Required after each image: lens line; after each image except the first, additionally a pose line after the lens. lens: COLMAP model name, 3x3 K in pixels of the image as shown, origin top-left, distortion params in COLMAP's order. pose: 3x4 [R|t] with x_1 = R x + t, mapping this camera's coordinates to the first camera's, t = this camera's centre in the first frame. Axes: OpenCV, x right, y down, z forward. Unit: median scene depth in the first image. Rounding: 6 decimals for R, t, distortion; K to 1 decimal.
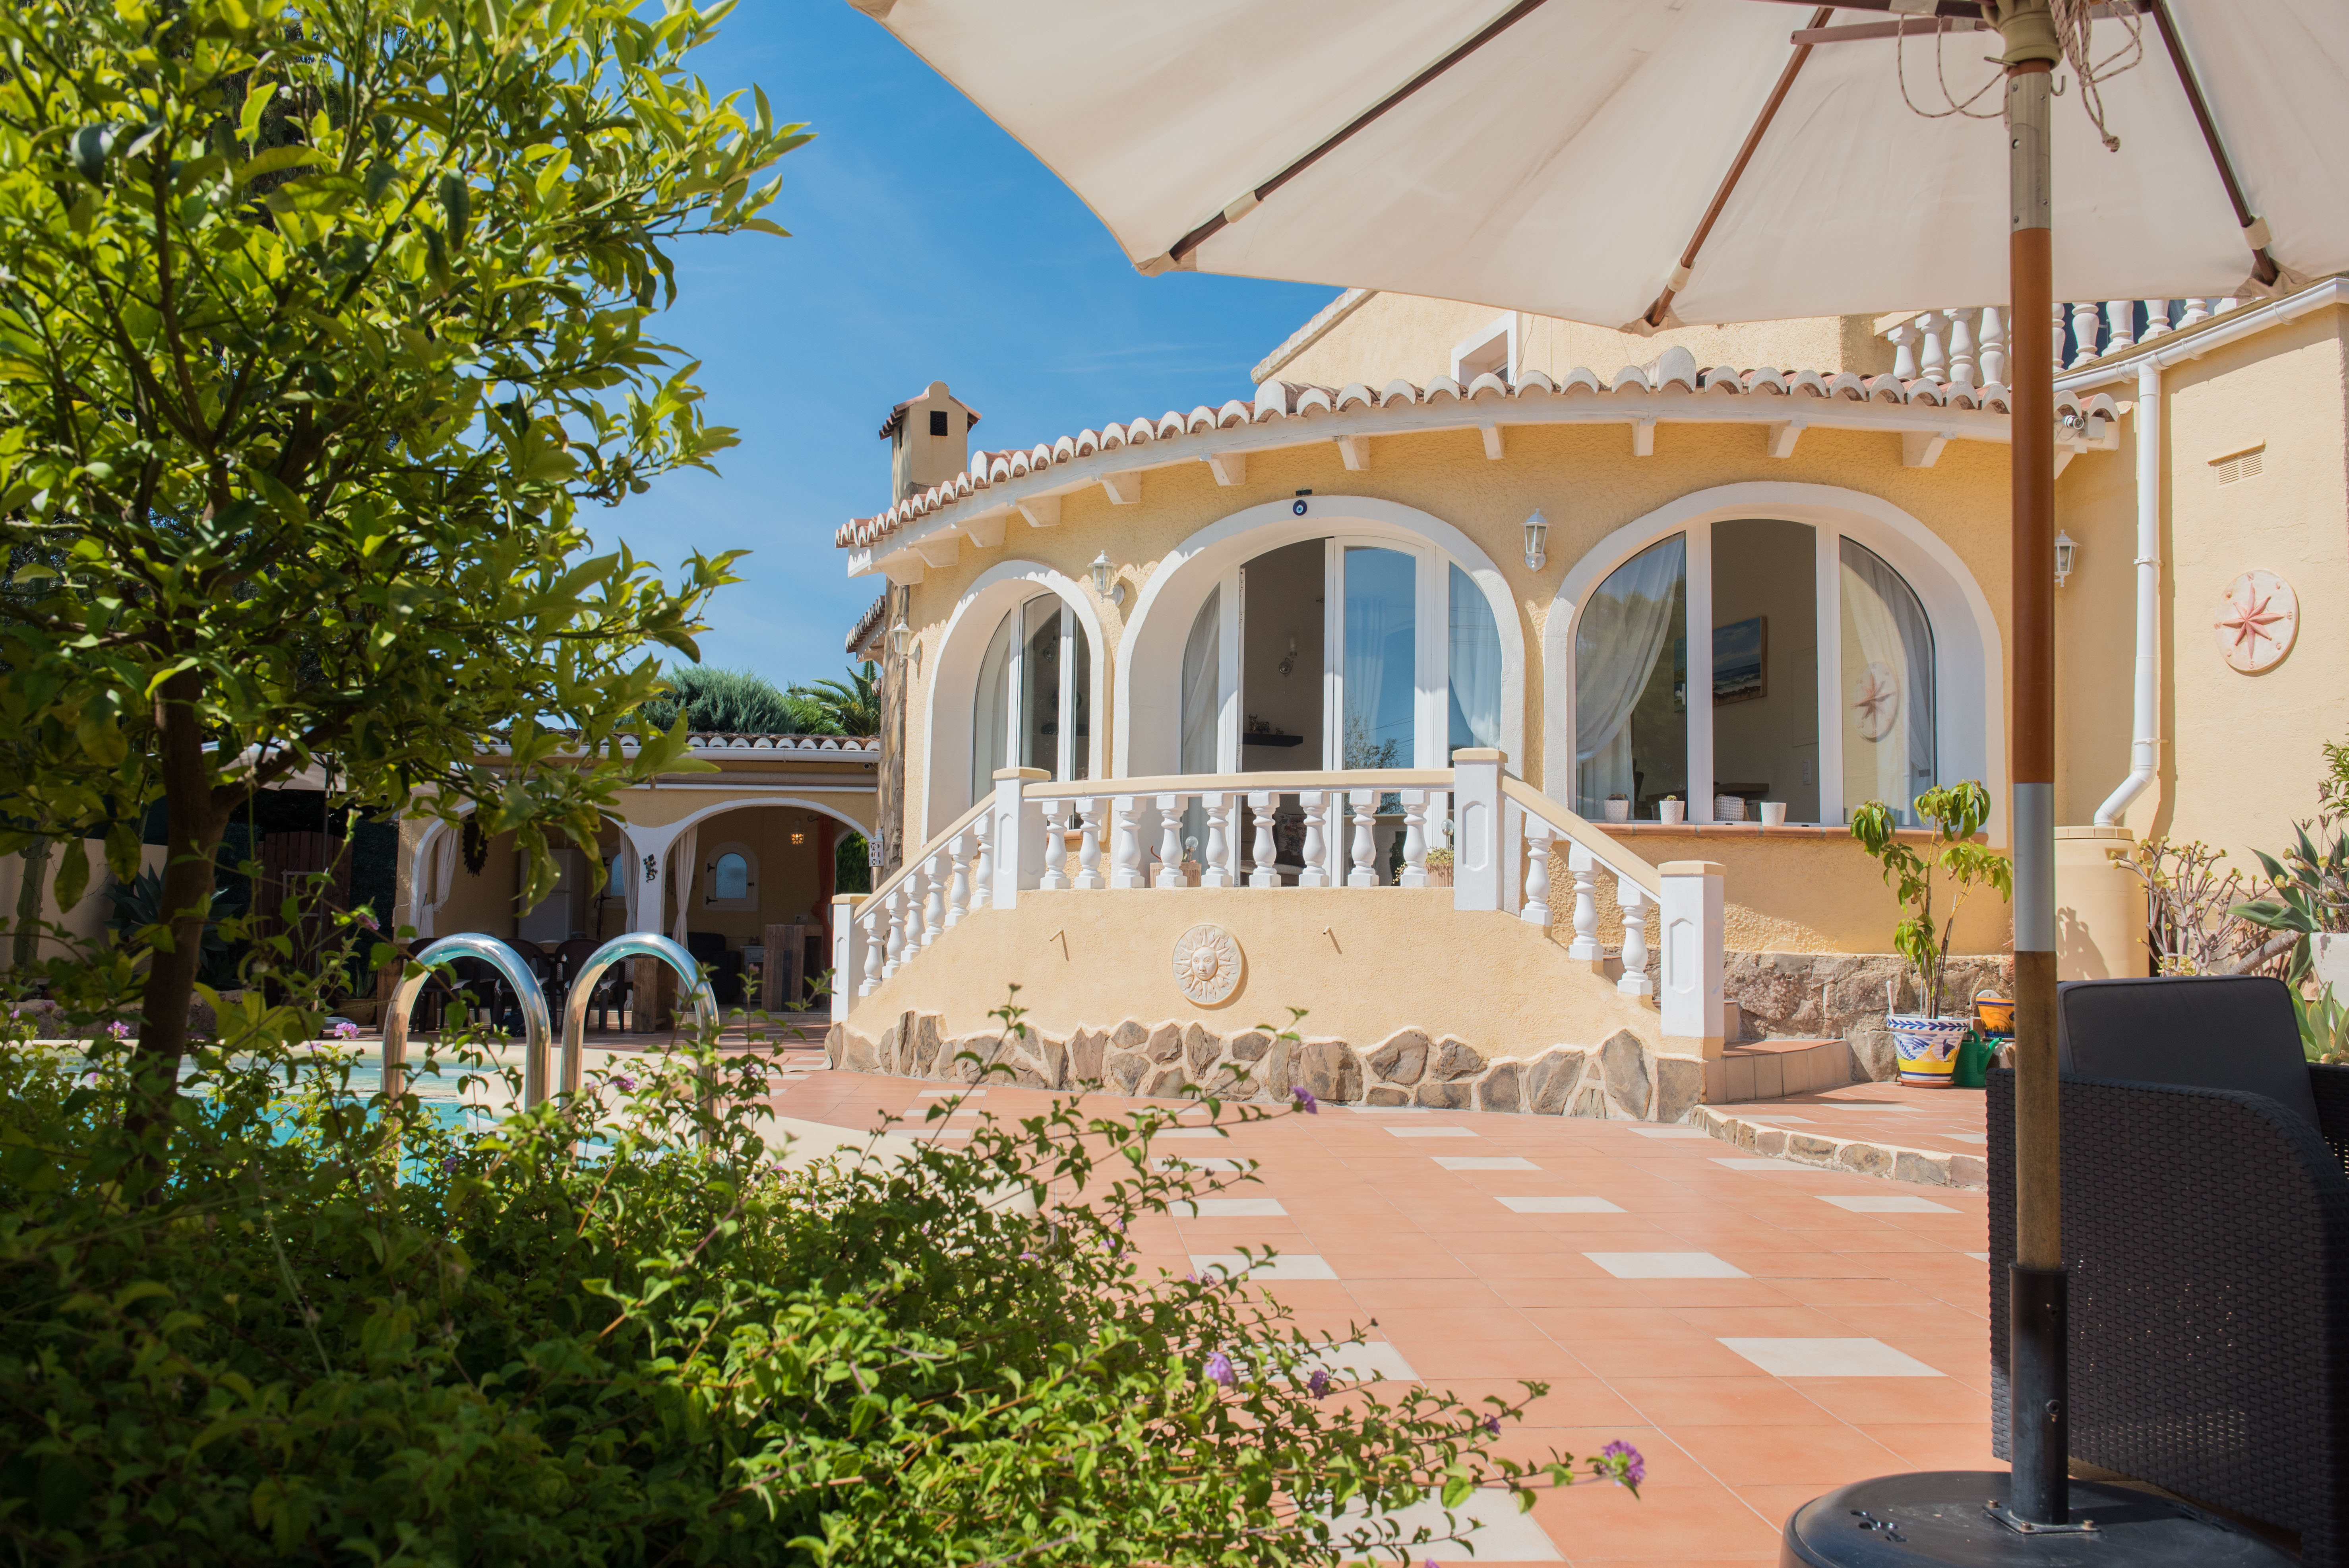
lens RADIAL K [[1894.3, 0, 1164.9], [0, 1894.3, 791.9], [0, 0, 1]] dist [-0.019264, 0.002347]
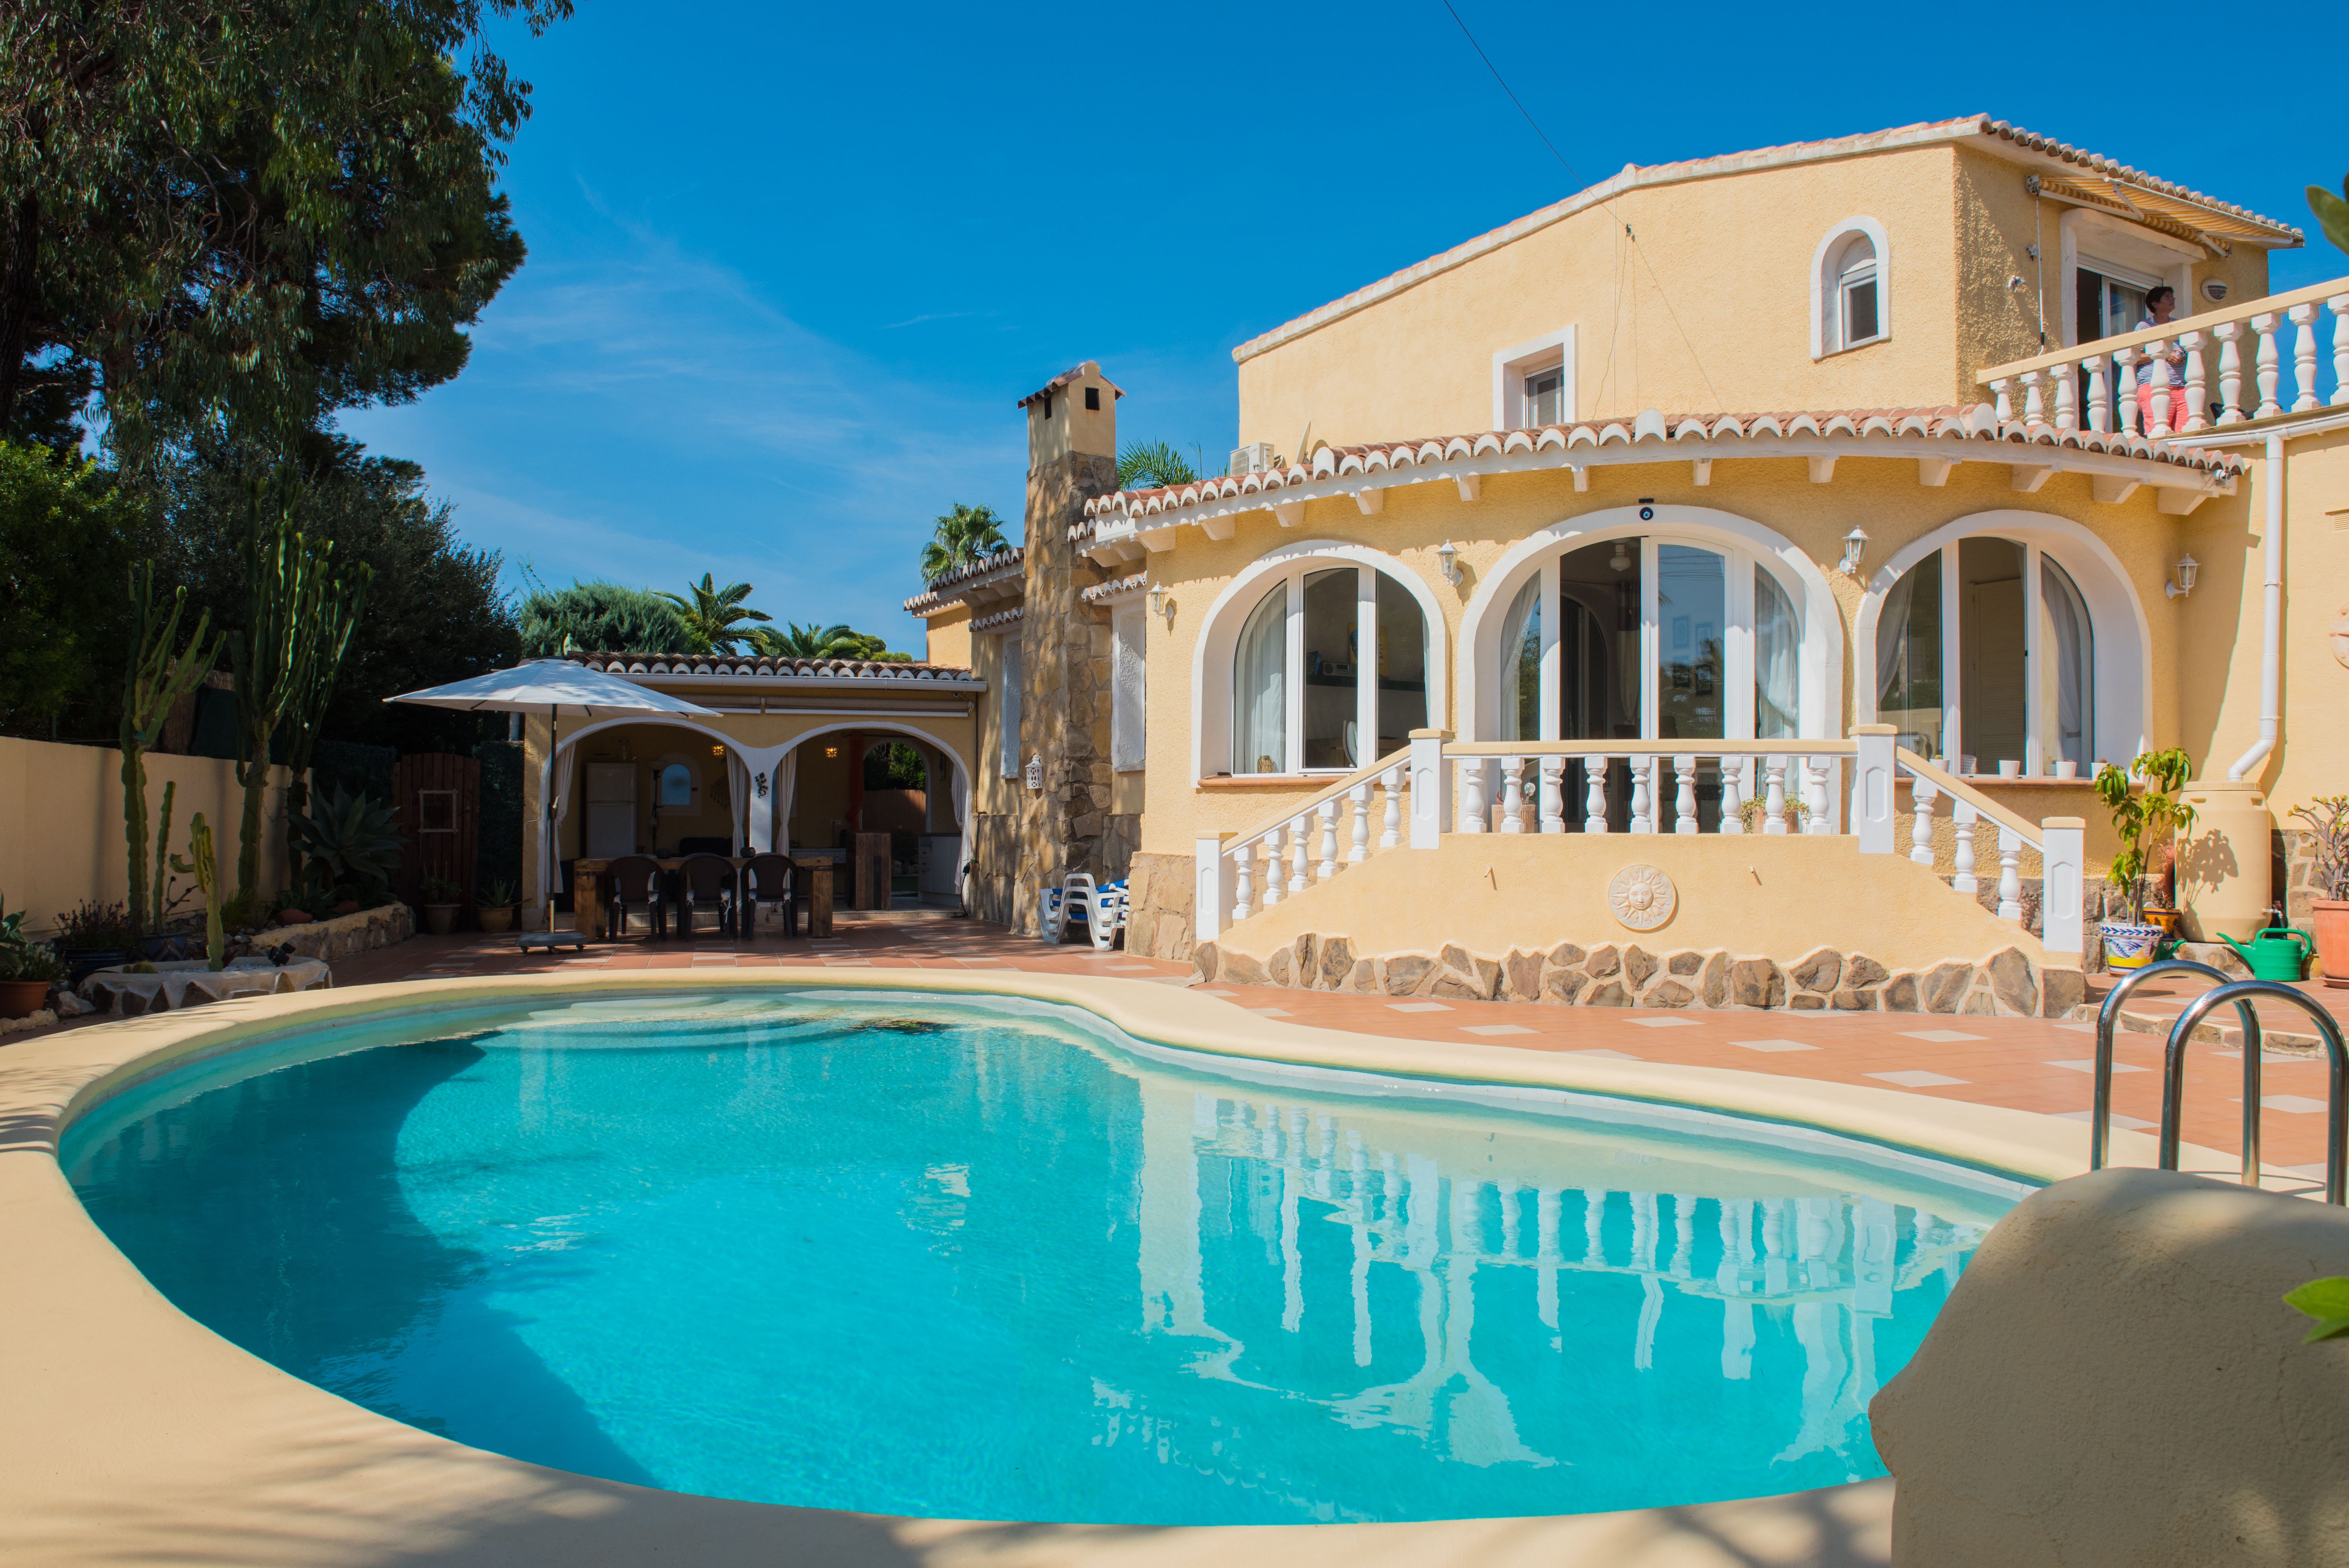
lens RADIAL K [[1609.1, 0, 1161.4], [0, 1609.1, 793.4], [0, 0, 1]] dist [-0.046988, -0.007993]
pose [[0.978755, -0.007341, 0.204900, -0.488630], [-0.007007, 0.997577, 0.069210, -0.044559], [-0.204912, -0.069176, 0.976333, 0.059347]]
